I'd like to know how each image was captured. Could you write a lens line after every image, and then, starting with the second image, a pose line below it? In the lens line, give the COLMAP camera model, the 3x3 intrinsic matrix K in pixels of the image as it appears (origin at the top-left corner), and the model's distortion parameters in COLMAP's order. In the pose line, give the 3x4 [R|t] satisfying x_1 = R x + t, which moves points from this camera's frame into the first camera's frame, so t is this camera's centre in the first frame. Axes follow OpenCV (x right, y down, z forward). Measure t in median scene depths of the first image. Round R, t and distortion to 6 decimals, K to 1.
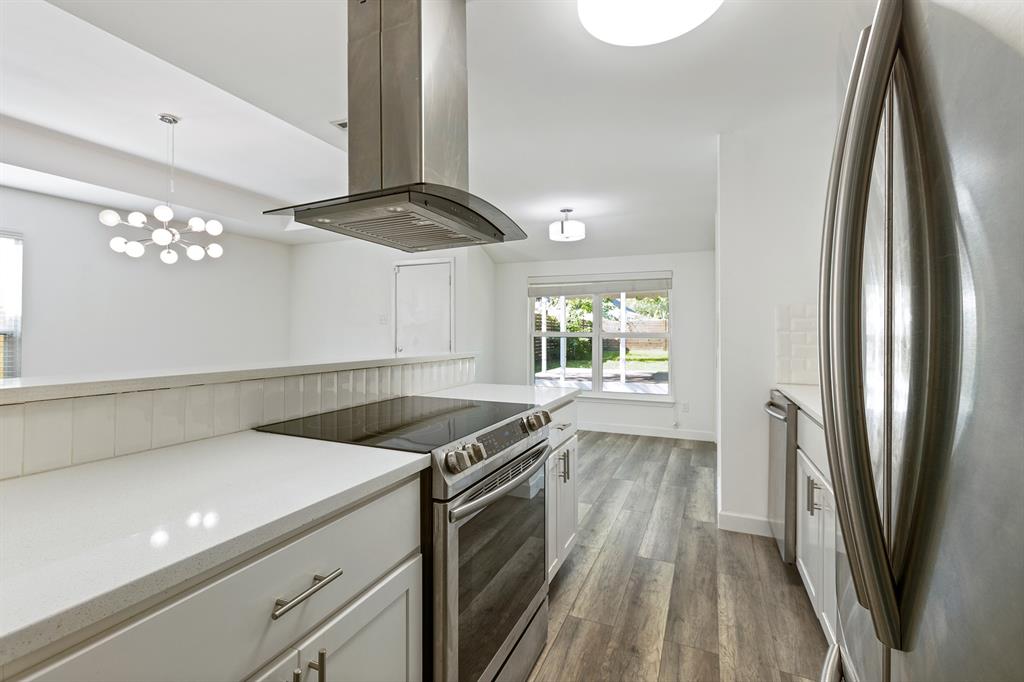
lens RADIAL K [[454.3, 0, 508.0], [0, 454.3, 337.3], [0, 0, 1]] dist [-0.008524, 0.006304]
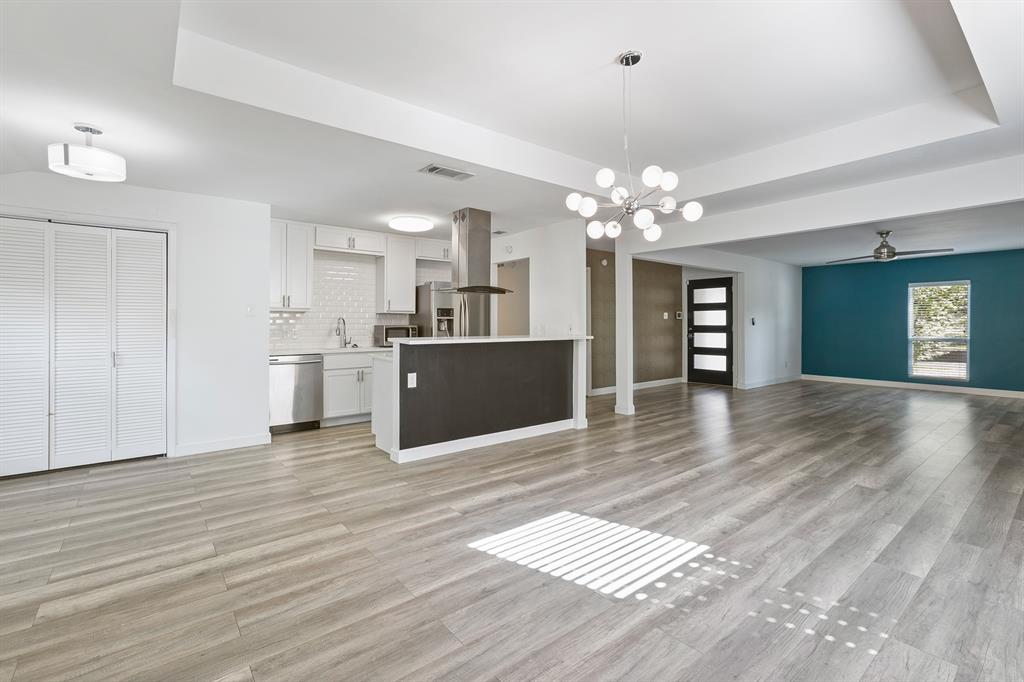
lens RADIAL K [[454.3, 0, 504.2], [0, 454.3, 324.4], [0, 0, 1]] dist [-0.008524, 0.006304]
pose [[-0.887327, -0.003424, 0.461127, -1.155949], [0.000171, 0.999970, 0.007754, -0.027427], [-0.461140, 0.006960, -0.887300, 2.266568]]
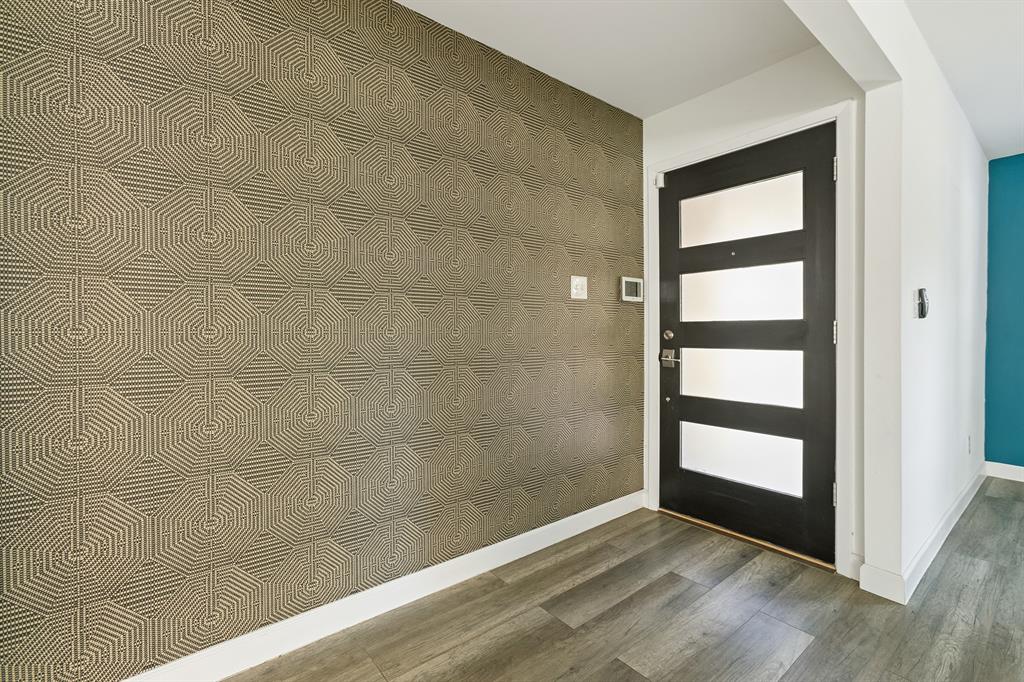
lens RADIAL K [[454.3, 0, 507.3], [0, 454.3, 339.6], [0, 0, 1]] dist [-0.008524, 0.006304]
pose [[-0.891489, -0.007946, 0.452973, -0.950380], [0.003328, 0.999704, 0.024086, 0.021808], [-0.453030, 0.022980, -0.891199, -0.500566]]
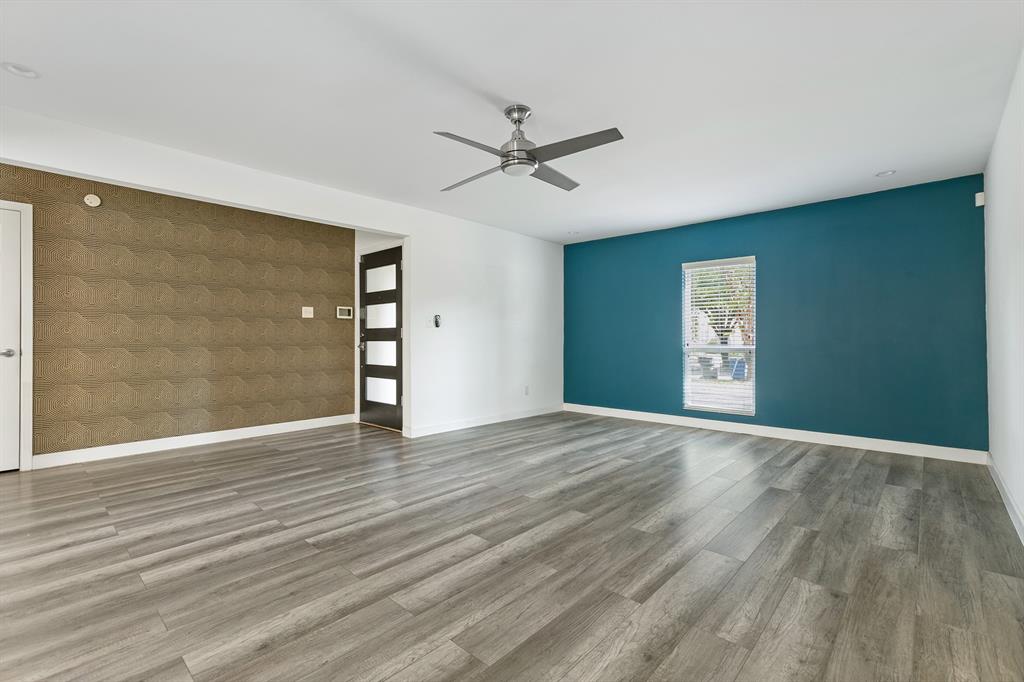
lens RADIAL K [[454.3, 0, 502.9], [0, 454.3, 337.3], [0, 0, 1]] dist [-0.008524, 0.006304]
pose [[-0.944009, 0.000126, 0.329920, -2.180984], [0.001262, 0.999994, 0.003229, 0.042614], [-0.329918, 0.003464, -0.944003, 0.221870]]
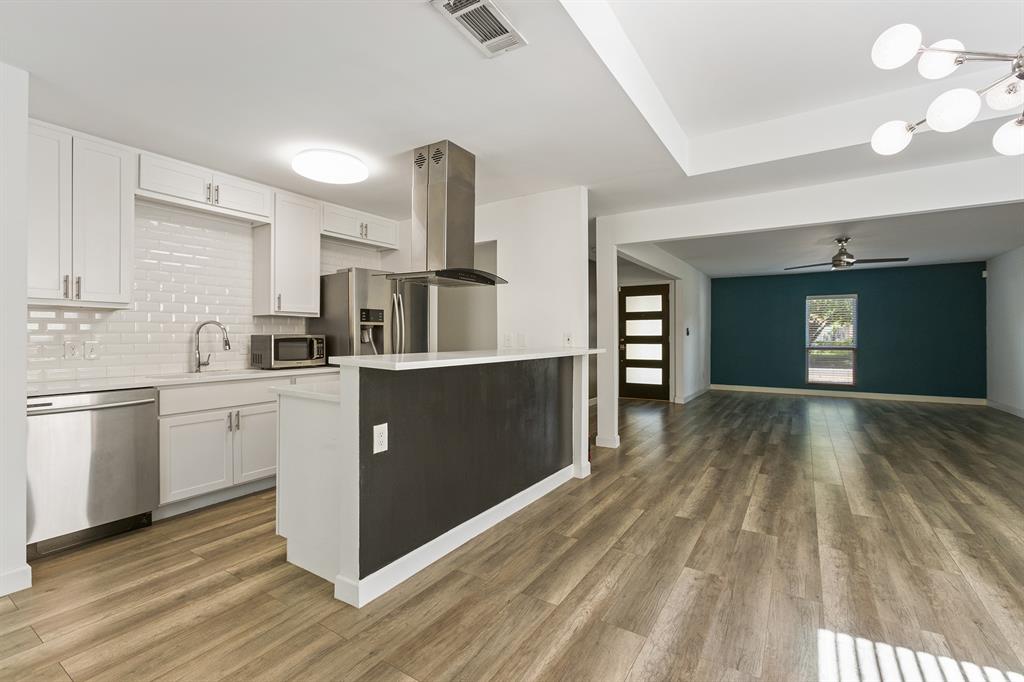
lens RADIAL K [[454.3, 0, 508.8], [0, 454.3, 336.1], [0, 0, 1]] dist [-0.008524, 0.006304]
pose [[-0.988041, -0.001309, 0.154187, -0.493933], [-0.000375, 0.999981, 0.006087, -0.009029], [-0.154192, 0.005956, -0.988023, 1.781176]]
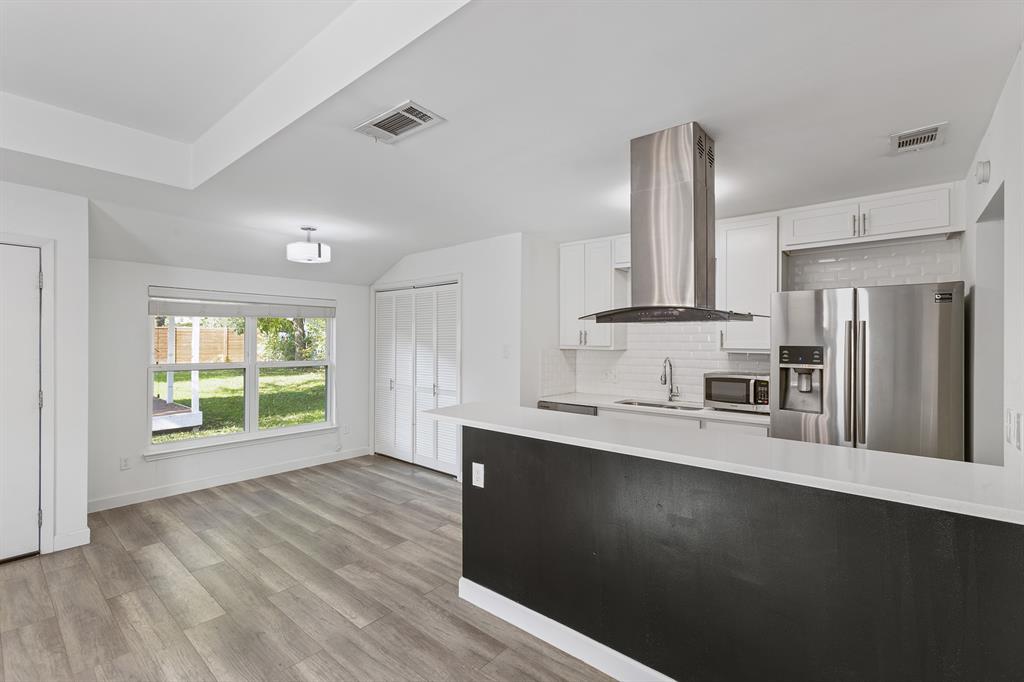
lens RADIAL K [[454.3, 0, 514.5], [0, 454.3, 339.5], [0, 0, 1]] dist [-0.008524, 0.006304]
pose [[0.270822, -0.002427, 0.962627, -1.059314], [0.002808, 0.999995, 0.001731, -0.113354], [-0.962625, 0.002234, 0.270827, 0.668165]]
